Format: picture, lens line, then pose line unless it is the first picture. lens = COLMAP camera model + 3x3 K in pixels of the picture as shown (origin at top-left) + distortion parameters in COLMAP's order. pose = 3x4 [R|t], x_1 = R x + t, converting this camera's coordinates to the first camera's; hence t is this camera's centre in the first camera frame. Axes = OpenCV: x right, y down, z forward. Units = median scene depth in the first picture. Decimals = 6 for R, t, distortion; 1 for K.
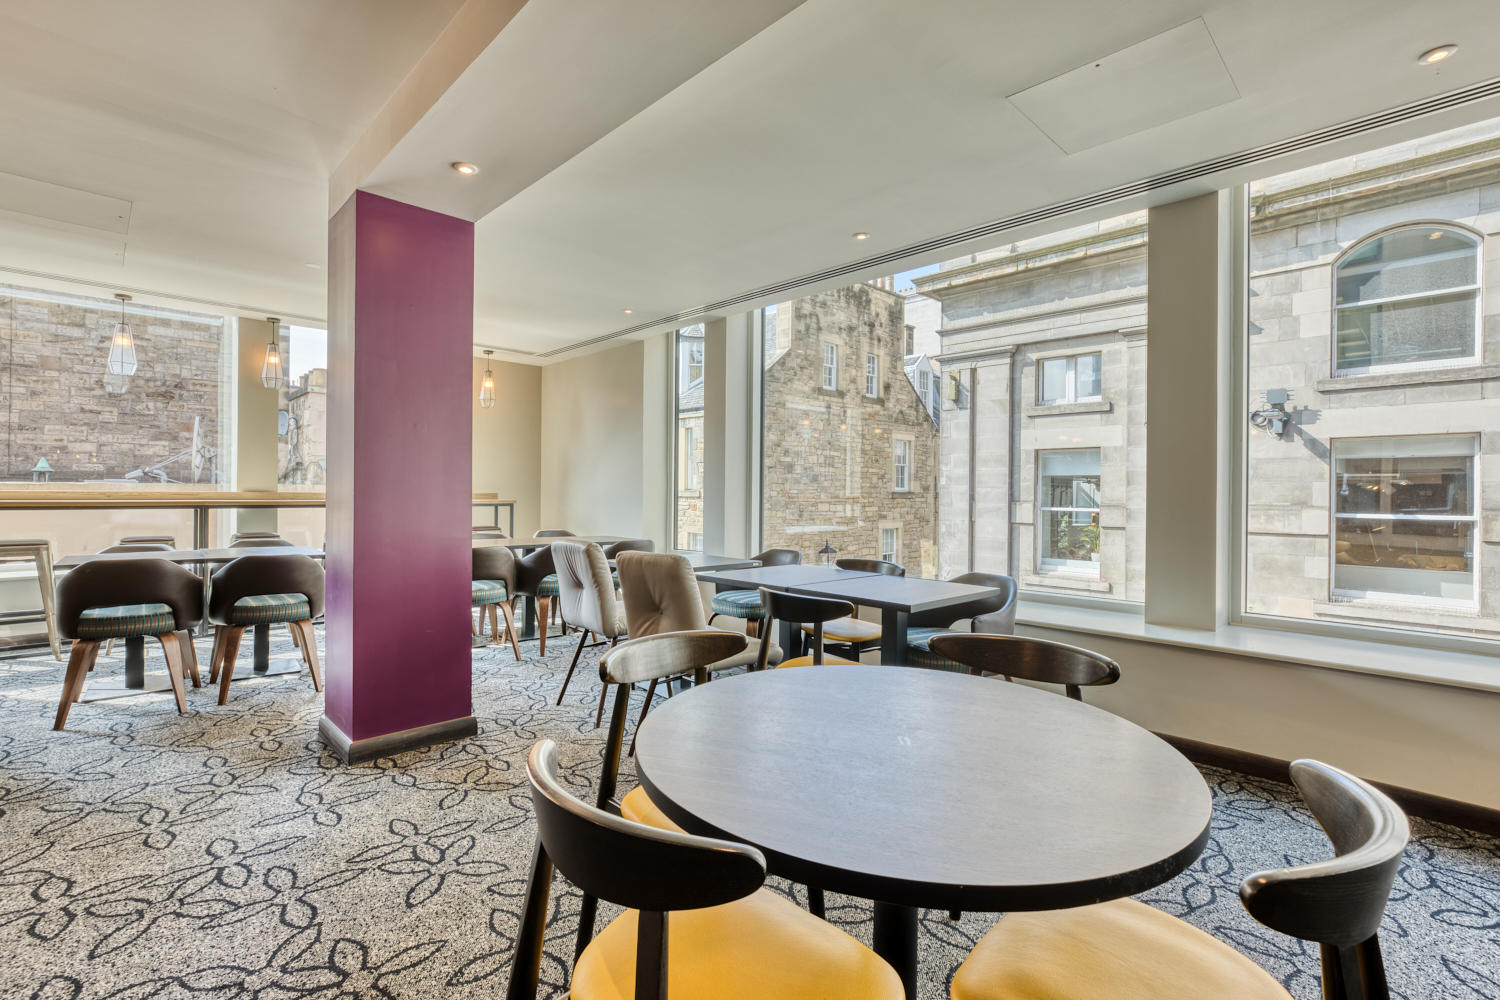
lens RADIAL K [[568.6, 0, 760.4], [0, 568.6, 483.8], [0, 0, 1]] dist [0.006275, 0.000132]
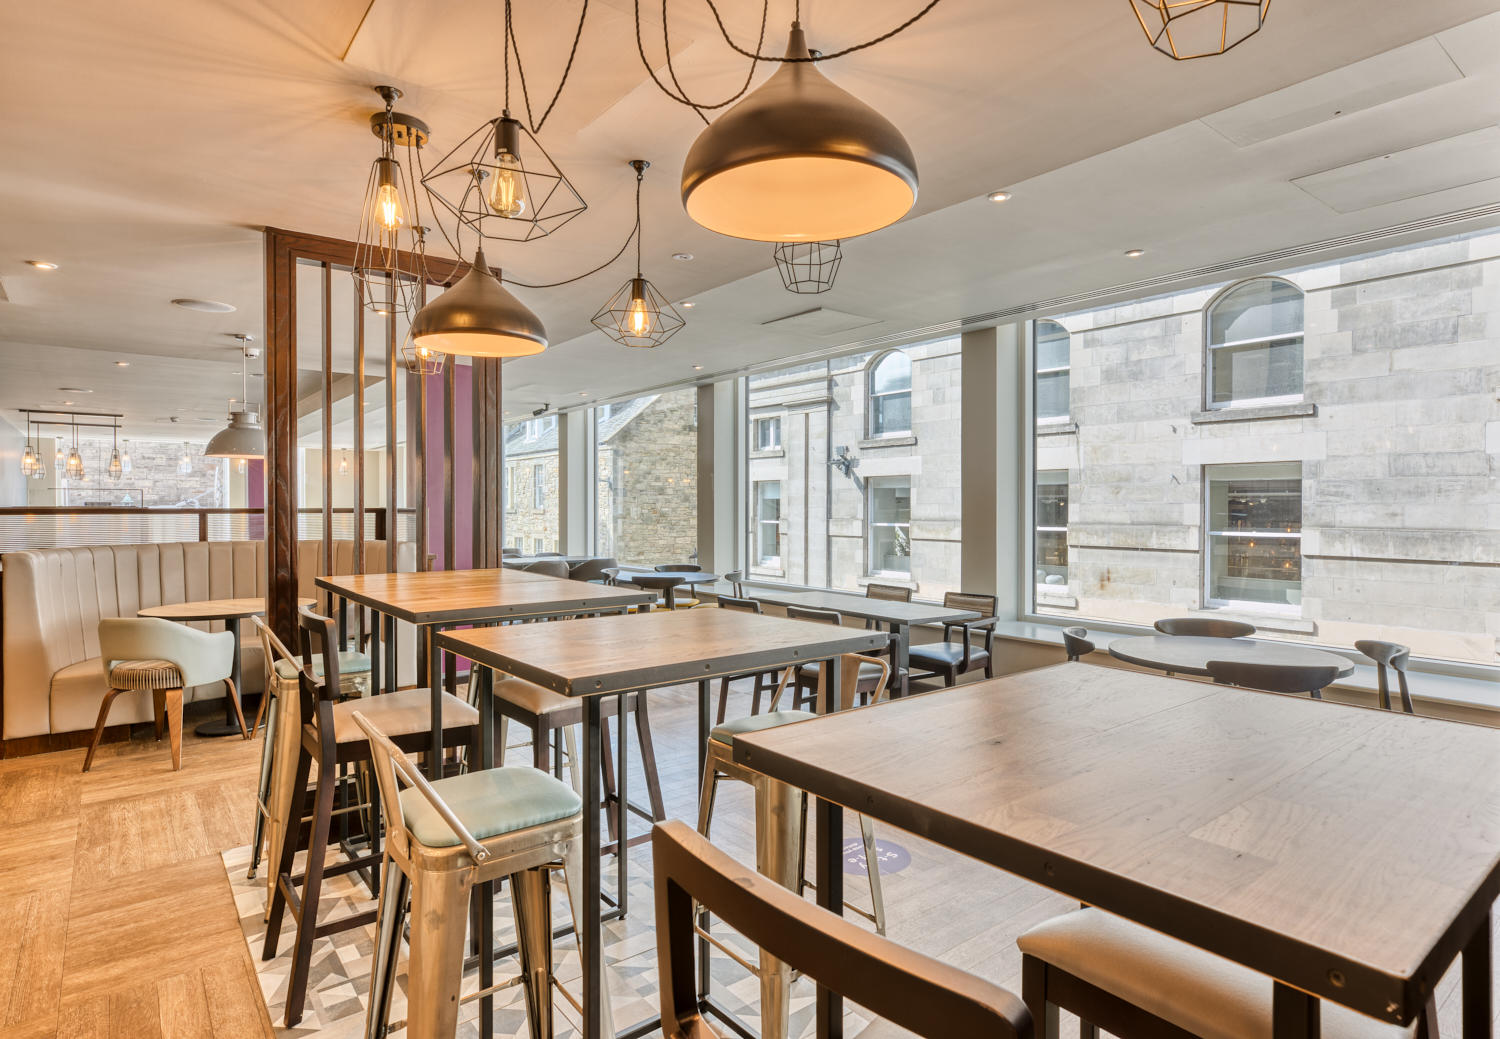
lens RADIAL K [[632.5, 0, 820.7], [0, 632.5, 517.7], [0, 0, 1]] dist [-0.006152, 0.000154]
pose [[0.998691, 0.006200, -0.050763, 0.491235], [-0.005030, 0.999719, 0.023147, -0.002517], [0.050892, -0.022861, 0.998442, -0.410135]]
